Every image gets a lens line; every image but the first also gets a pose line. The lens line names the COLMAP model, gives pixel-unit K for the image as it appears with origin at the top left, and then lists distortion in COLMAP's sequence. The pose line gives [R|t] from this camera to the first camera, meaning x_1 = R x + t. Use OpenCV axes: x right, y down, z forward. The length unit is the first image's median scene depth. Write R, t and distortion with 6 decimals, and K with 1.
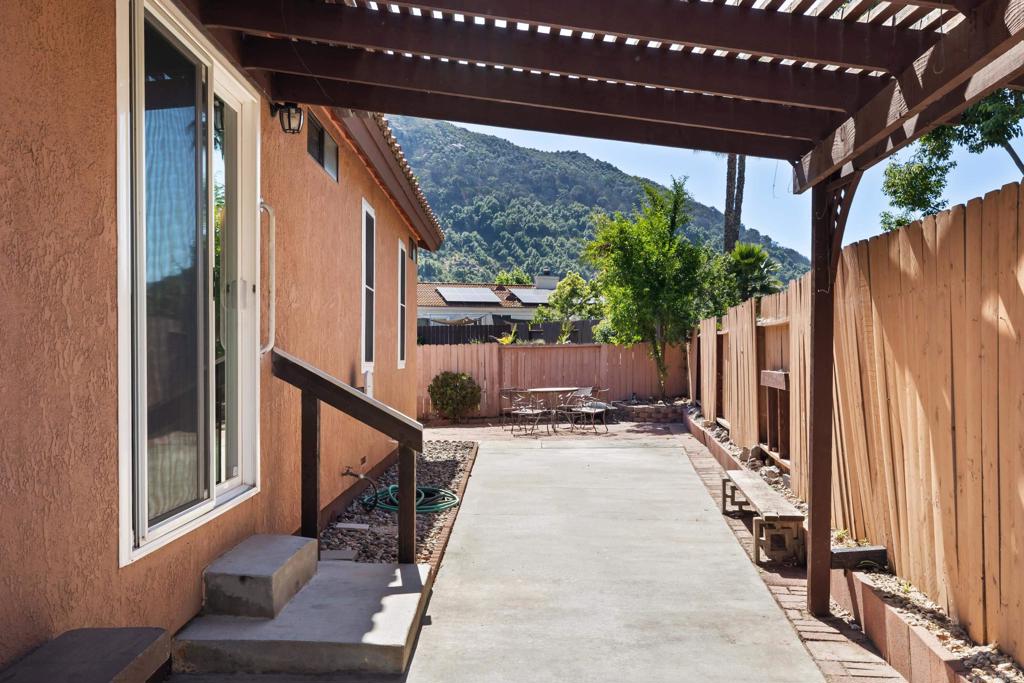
lens RADIAL K [[1039.2, 0, 512.5], [0, 1039.2, 341.6], [0, 0, 1]] dist [-0.001399, 0.000000]
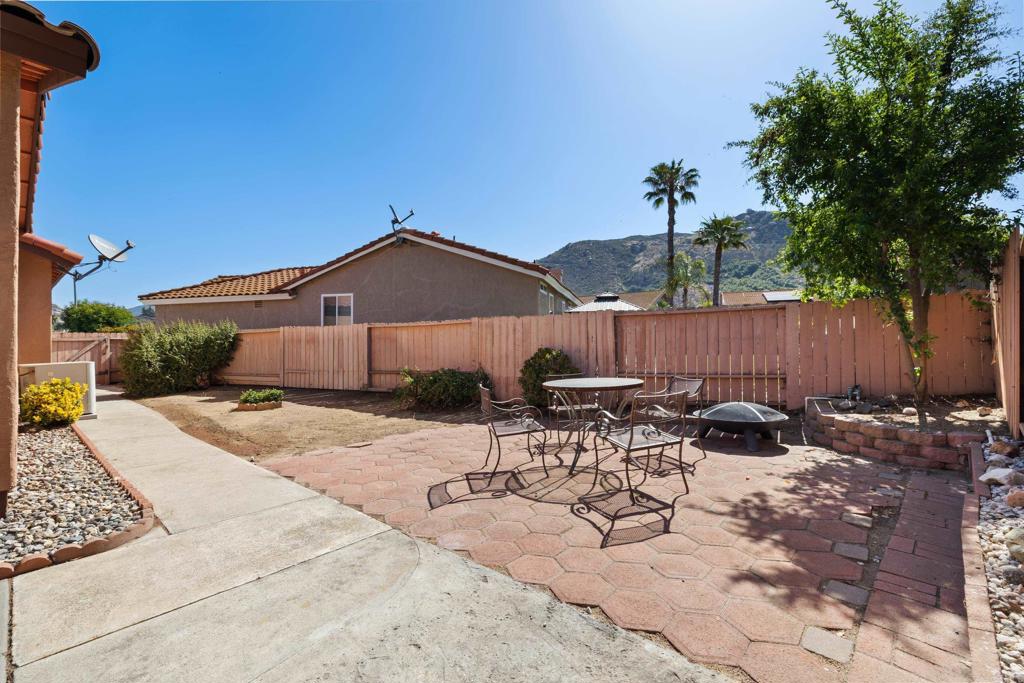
lens RADIAL K [[432.2, 0, 509.3], [0, 432.2, 338.1], [0, 0, 1]] dist [0.000317, 0.000000]
pose [[0.761654, -0.015453, -0.647799, 0.126532], [0.021637, 0.999765, 0.001591, 0.019151], [0.647622, -0.015228, 0.761809, 0.698344]]
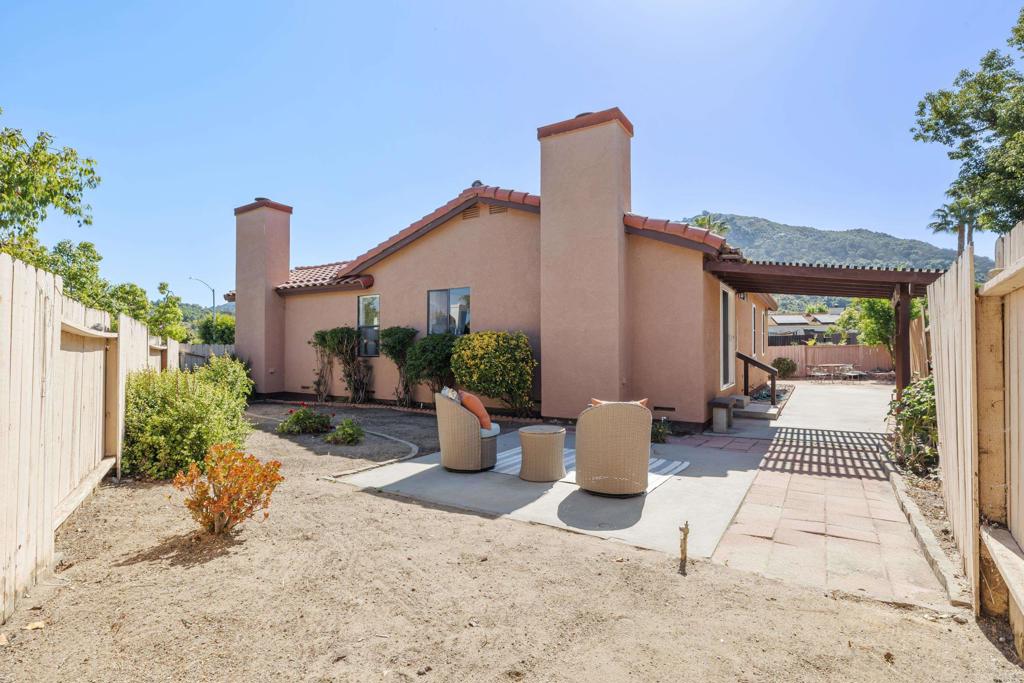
lens RADIAL K [[504.3, 0, 512.5], [0, 504.3, 340.7], [0, 0, 1]] dist [0.000219, 0.000020]
pose [[0.854944, -0.012999, -0.518557, 0.011450], [0.010667, 0.999915, -0.007479, -0.006784], [0.518610, 0.000863, 0.855010, -0.287195]]
